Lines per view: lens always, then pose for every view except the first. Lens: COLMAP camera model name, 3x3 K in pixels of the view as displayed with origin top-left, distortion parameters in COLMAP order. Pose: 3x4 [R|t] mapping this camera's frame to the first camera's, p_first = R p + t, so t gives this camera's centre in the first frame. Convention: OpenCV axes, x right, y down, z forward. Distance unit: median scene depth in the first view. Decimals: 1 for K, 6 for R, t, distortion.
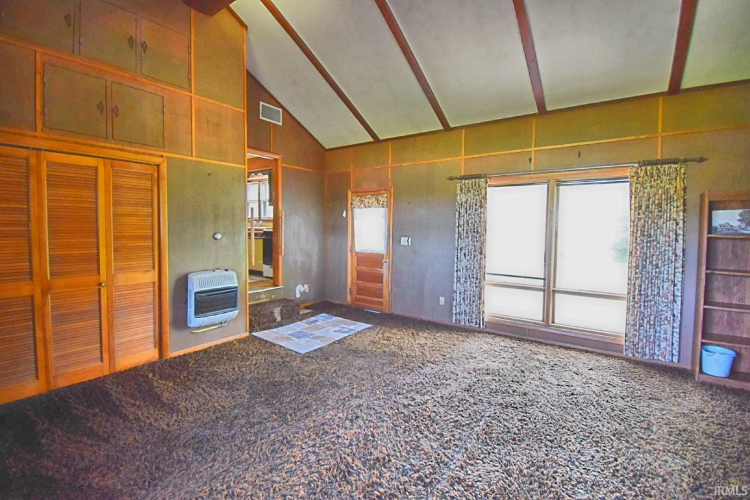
lens RADIAL K [[337.6, 0, 379.0], [0, 337.6, 246.0], [0, 0, 1]] dist [-0.003359, -0.009299]
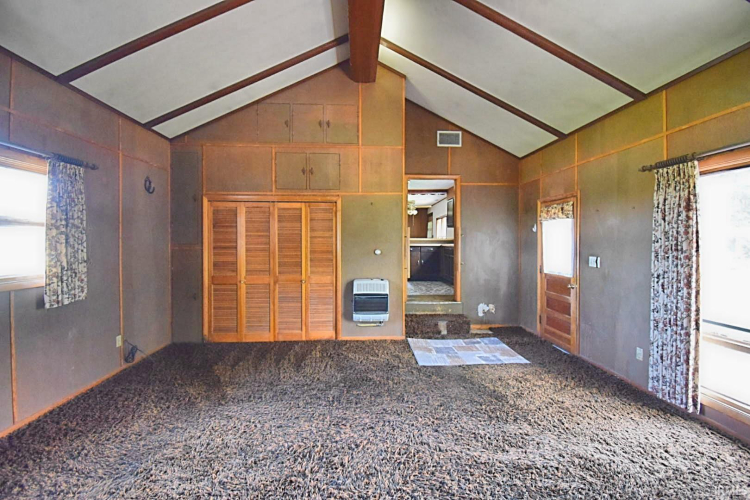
lens RADIAL K [[337.6, 0, 372.5], [0, 337.6, 243.5], [0, 0, 1]] dist [-0.003359, -0.009299]
pose [[0.609142, -0.008265, -0.793018, 0.481066], [-0.036372, 0.998602, -0.038346, -0.011243], [0.792227, 0.052201, 0.607990, 0.215960]]
